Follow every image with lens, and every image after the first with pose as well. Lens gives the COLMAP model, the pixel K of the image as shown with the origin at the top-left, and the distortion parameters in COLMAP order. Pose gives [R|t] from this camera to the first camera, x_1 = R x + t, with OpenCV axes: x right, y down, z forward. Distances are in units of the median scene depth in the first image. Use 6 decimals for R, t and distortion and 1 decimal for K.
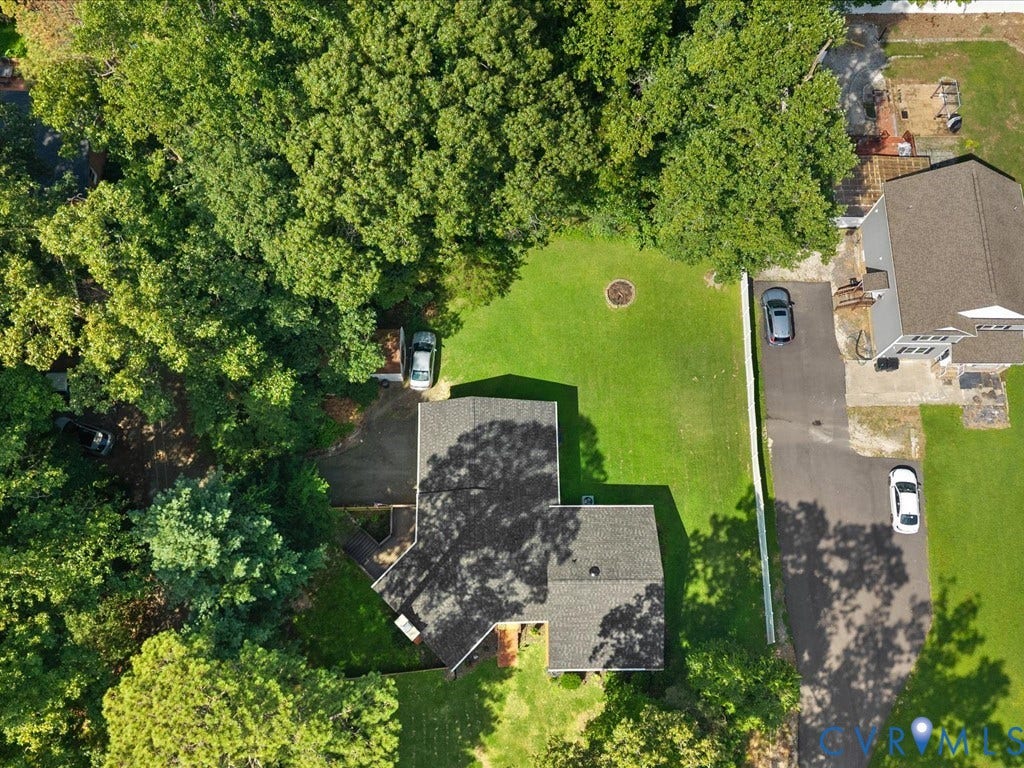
lens RADIAL K [[881.4, 0, 512.0], [0, 881.4, 384.0], [0, 0, 1]] dist [0.102300, -0.151089]
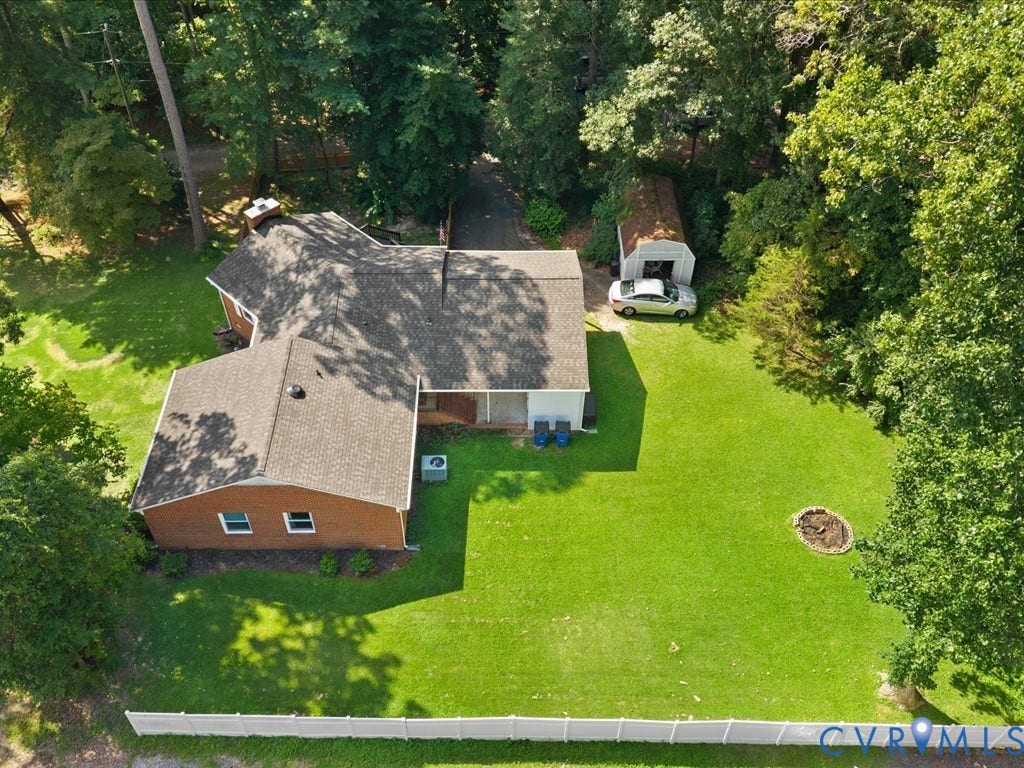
lens RADIAL K [[881.4, 0, 512.0], [0, 881.4, 384.0], [0, 0, 1]] dist [0.102300, -0.151089]
pose [[0.006978, 0.738219, -0.674525, 0.474368], [-0.952662, 0.209940, 0.219908, -0.067101], [0.303950, 0.641060, 0.704739, 0.559944]]
